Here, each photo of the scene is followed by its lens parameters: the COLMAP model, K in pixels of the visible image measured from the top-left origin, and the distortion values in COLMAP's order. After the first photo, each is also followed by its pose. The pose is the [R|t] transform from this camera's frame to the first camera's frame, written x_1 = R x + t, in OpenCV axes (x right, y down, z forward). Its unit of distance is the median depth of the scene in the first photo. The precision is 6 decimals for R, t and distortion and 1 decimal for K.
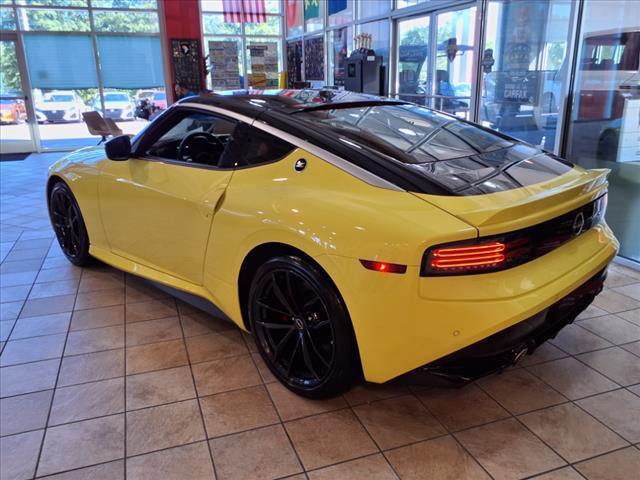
lens RADIAL K [[512.9, 0, 320.4], [0, 512.9, 240.0], [0, 0, 1]] dist [0.009472, -0.033356]
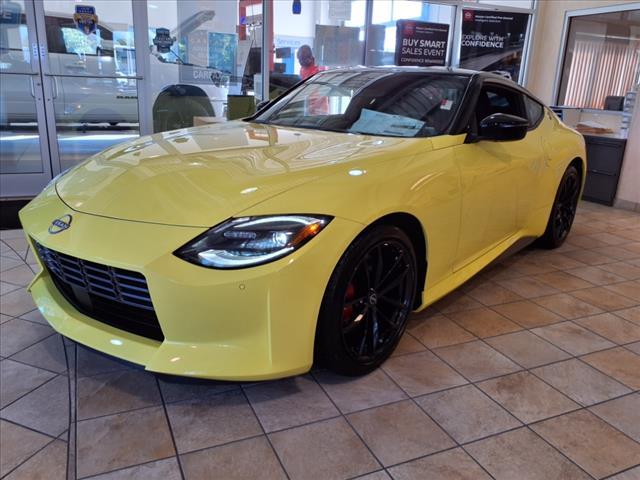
lens RADIAL K [[512.9, 0, 319.5], [0, 512.9, 240.0], [0, 0, 1]] dist [0.009472, -0.033356]
pose [[-0.064197, -0.280559, 0.957688, -1.367985], [0.256892, 0.922679, 0.287523, -0.360225], [-0.964306, 0.264480, 0.012840, 1.435415]]
